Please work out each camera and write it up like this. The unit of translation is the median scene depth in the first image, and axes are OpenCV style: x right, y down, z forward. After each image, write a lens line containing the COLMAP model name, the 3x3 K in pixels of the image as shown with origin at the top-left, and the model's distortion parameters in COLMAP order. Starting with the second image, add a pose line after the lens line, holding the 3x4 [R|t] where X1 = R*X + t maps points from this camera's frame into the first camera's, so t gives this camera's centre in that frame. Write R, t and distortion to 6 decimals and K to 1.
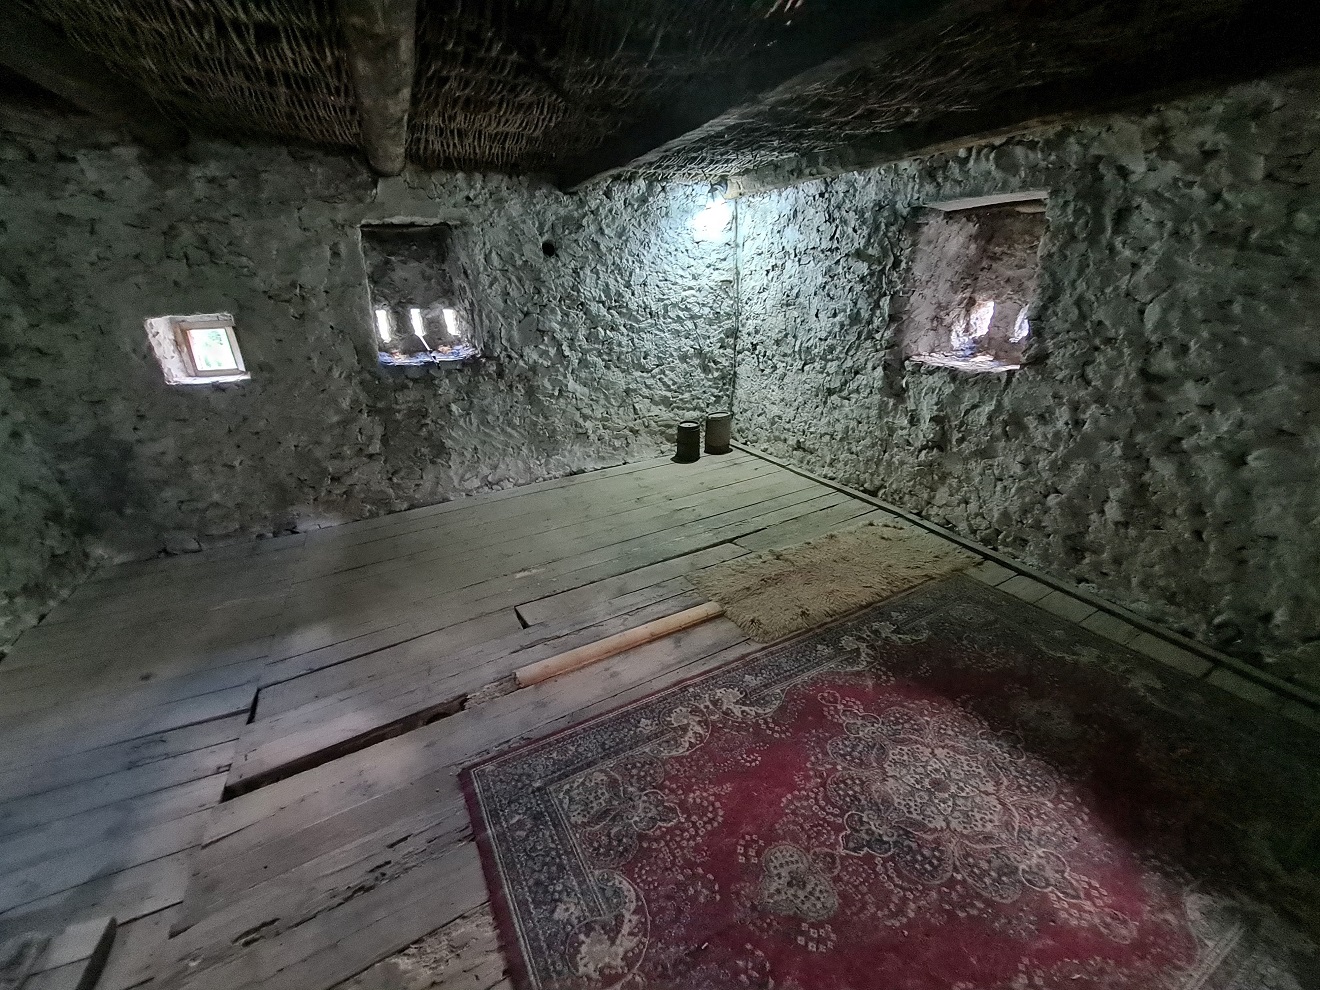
lens RADIAL K [[536.5, 0, 664.5], [0, 536.5, 494.7], [0, 0, 1]] dist [-0.001374, -0.000361]
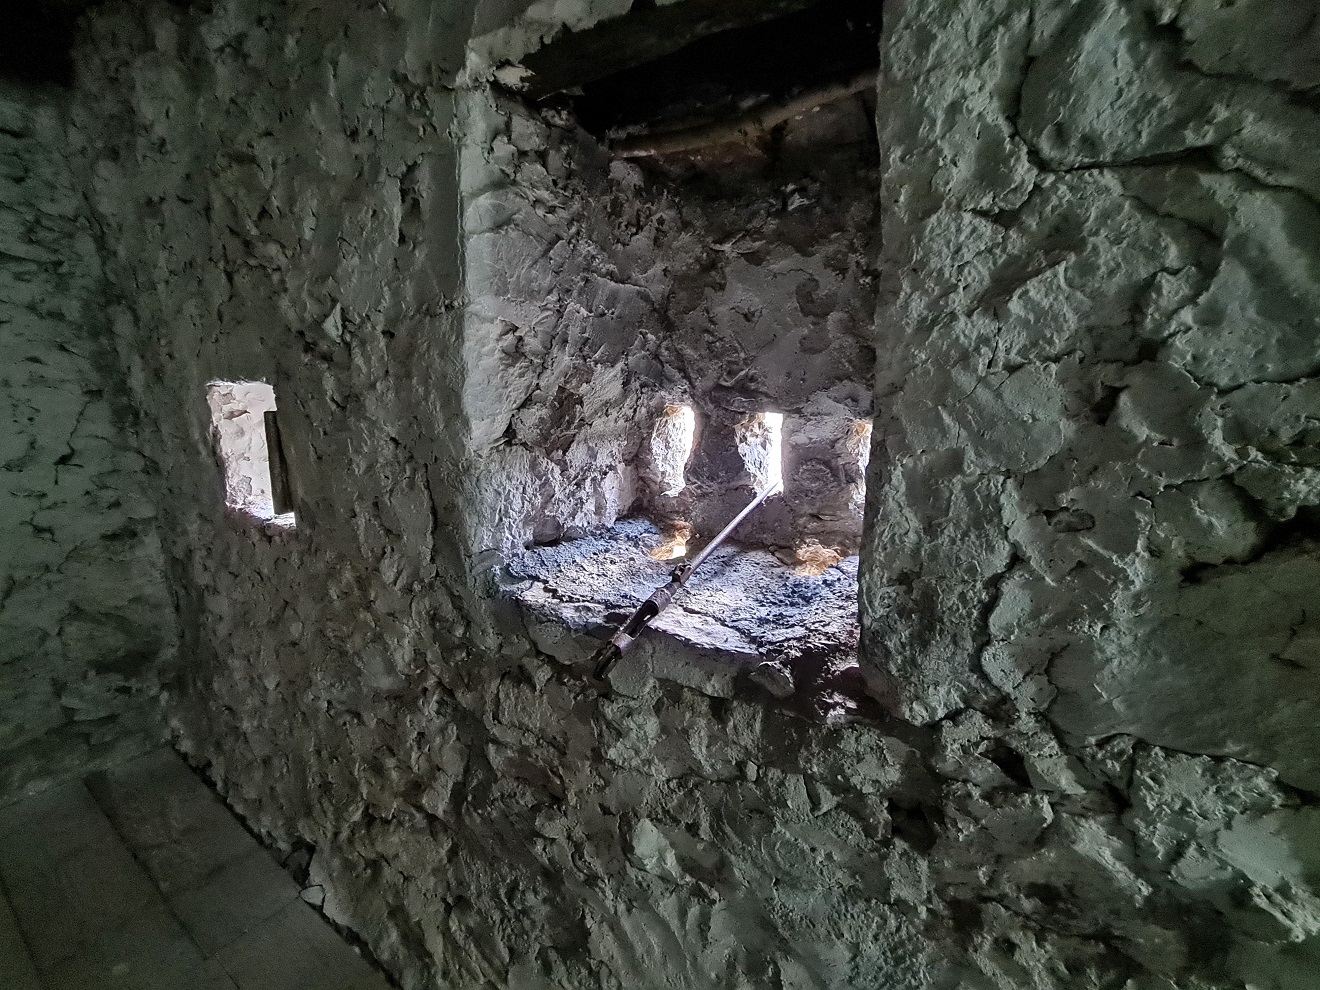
lens RADIAL K [[536.5, 0, 664.5], [0, 536.5, 494.7], [0, 0, 1]] dist [-0.001374, -0.000361]
pose [[0.453267, 0.211858, -0.865832, -0.232220], [-0.360551, 0.931912, 0.039277, -0.313793], [0.815201, 0.294373, 0.498791, 0.871804]]
